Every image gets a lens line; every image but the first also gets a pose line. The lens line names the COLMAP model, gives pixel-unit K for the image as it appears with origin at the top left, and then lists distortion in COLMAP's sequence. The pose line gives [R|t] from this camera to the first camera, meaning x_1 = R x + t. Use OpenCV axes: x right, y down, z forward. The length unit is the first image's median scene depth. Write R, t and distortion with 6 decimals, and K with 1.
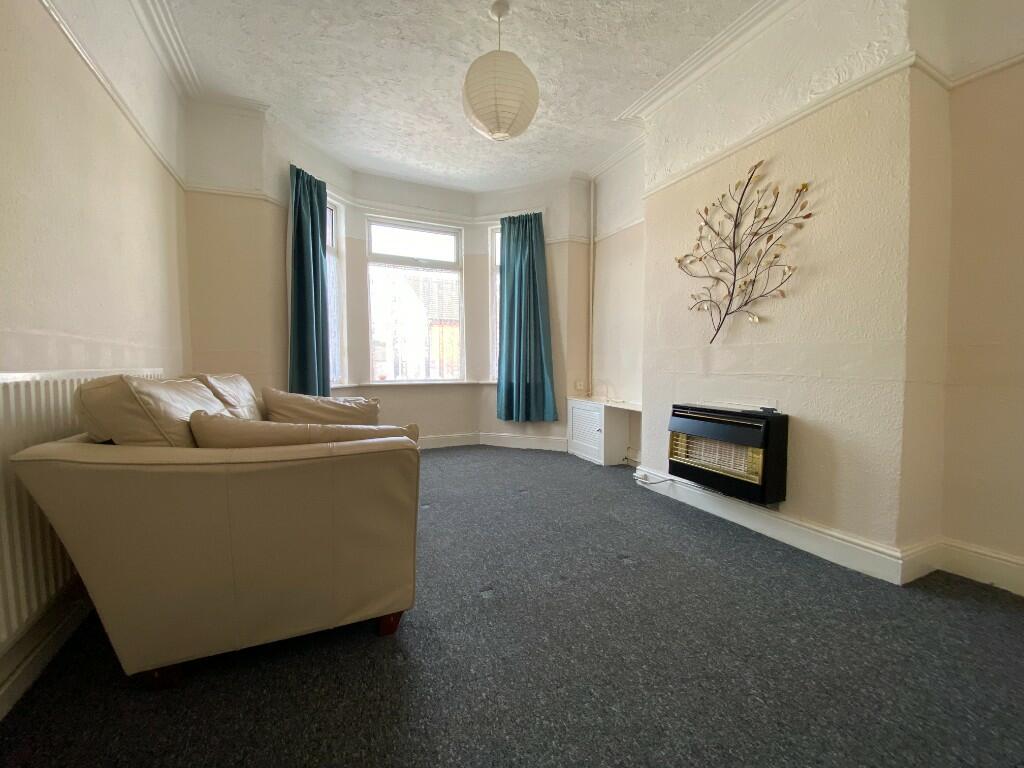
lens RADIAL K [[417.7, 0, 506.6], [0, 417.7, 383.4], [0, 0, 1]] dist [-0.001746, -0.000414]
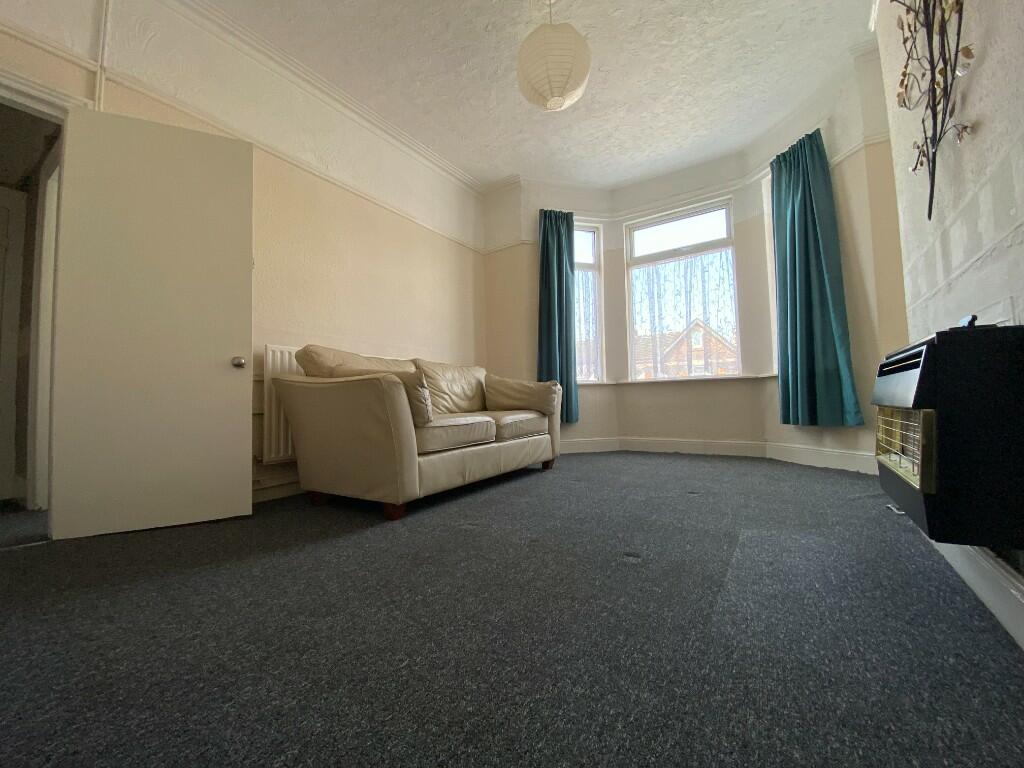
lens RADIAL K [[417.7, 0, 507.6], [0, 417.7, 384.1], [0, 0, 1]] dist [-0.001746, -0.000414]
pose [[0.519595, -0.054585, -0.852667, 0.390479], [-0.020588, 0.996868, -0.076362, 0.090329], [0.854165, 0.057232, 0.516844, 0.212391]]
